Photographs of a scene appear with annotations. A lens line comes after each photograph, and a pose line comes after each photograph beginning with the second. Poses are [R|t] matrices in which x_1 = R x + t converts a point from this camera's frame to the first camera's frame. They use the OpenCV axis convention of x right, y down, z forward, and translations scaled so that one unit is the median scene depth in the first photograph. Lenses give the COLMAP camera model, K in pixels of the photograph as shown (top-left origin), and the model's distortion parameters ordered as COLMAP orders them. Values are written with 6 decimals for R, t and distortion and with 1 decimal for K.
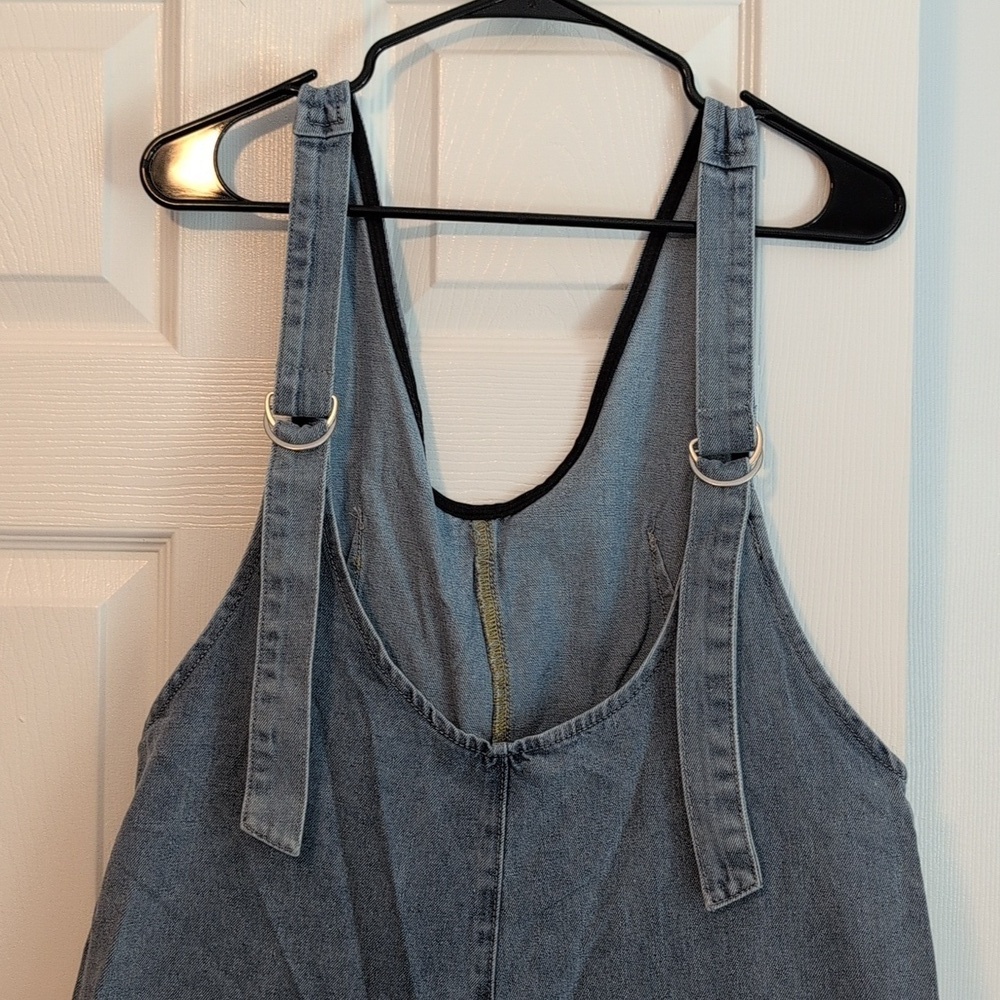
lens RADIAL K [[1691.1, 0, 500.0], [0, 1691.1, 500.0], [0, 0, 1]] dist [0.242898, -1.156034]
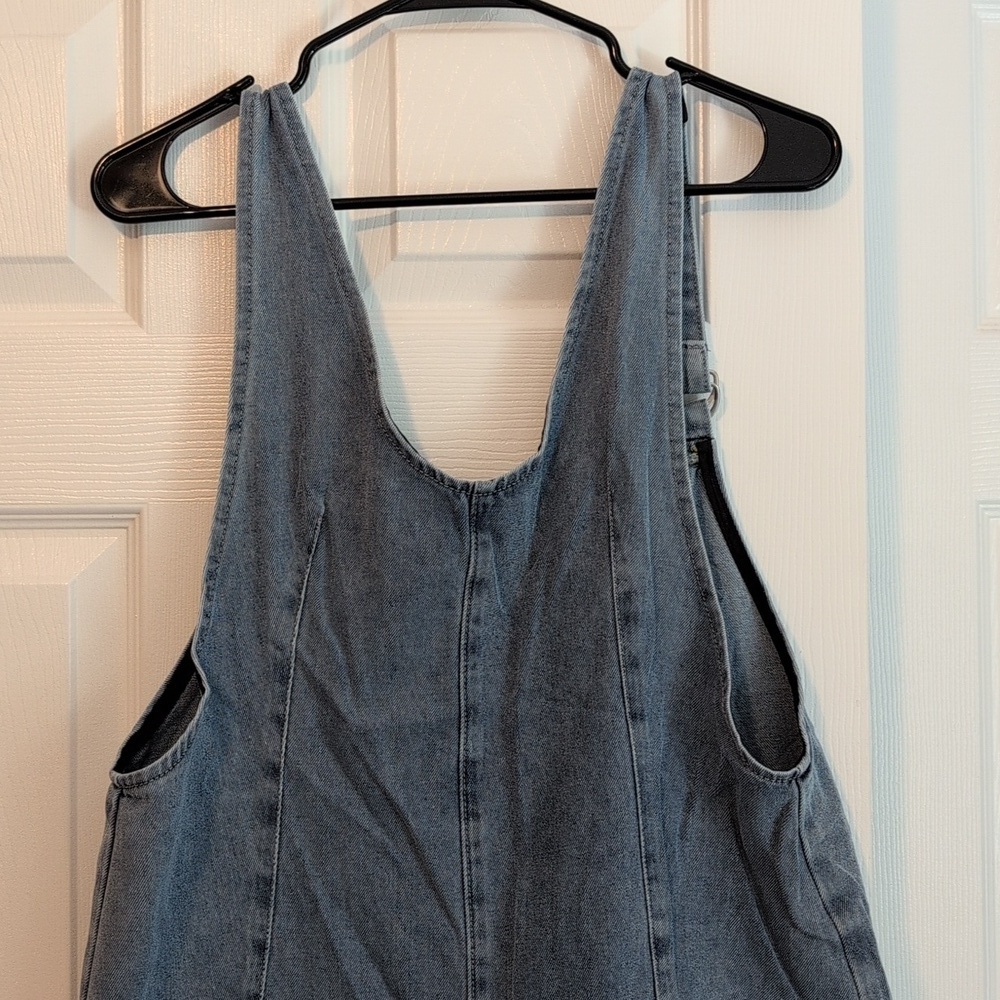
lens RADIAL K [[2160.9, 0, 521.0], [0, 2160.9, 500.8], [0, 0, 1]] dist [0.166990, -0.136104]
pose [[0.999564, -0.024285, 0.016775, 0.011576], [0.025093, 0.998445, -0.049771, 0.087875], [-0.015541, 0.050170, 0.998620, -0.299637]]
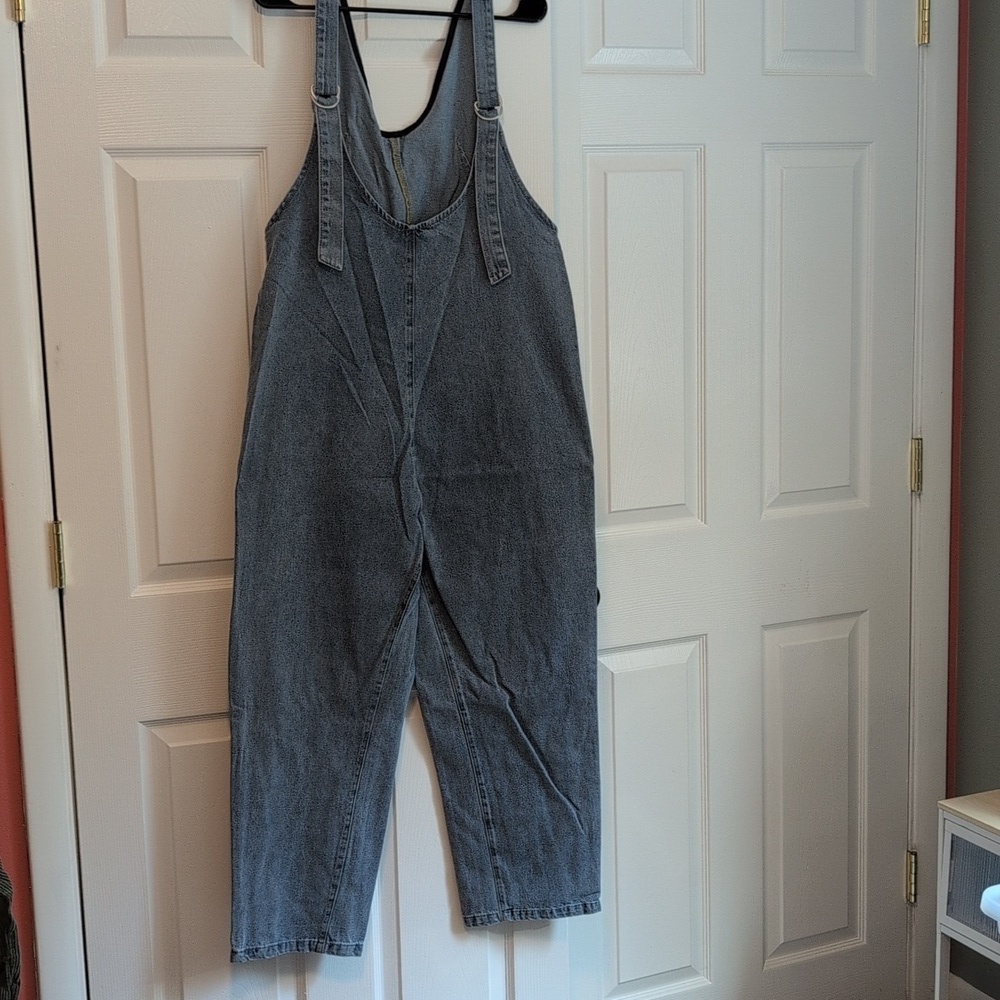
lens RADIAL K [[1691.1, 0, 500.0], [0, 1691.1, 500.0], [0, 0, 1]] dist [0.242898, -1.156034]
pose [[0.941188, -0.092649, 0.324932, -0.743405], [0.045527, 0.987676, 0.149747, 0.172965], [-0.334801, -0.126147, 0.933807, -1.490544]]
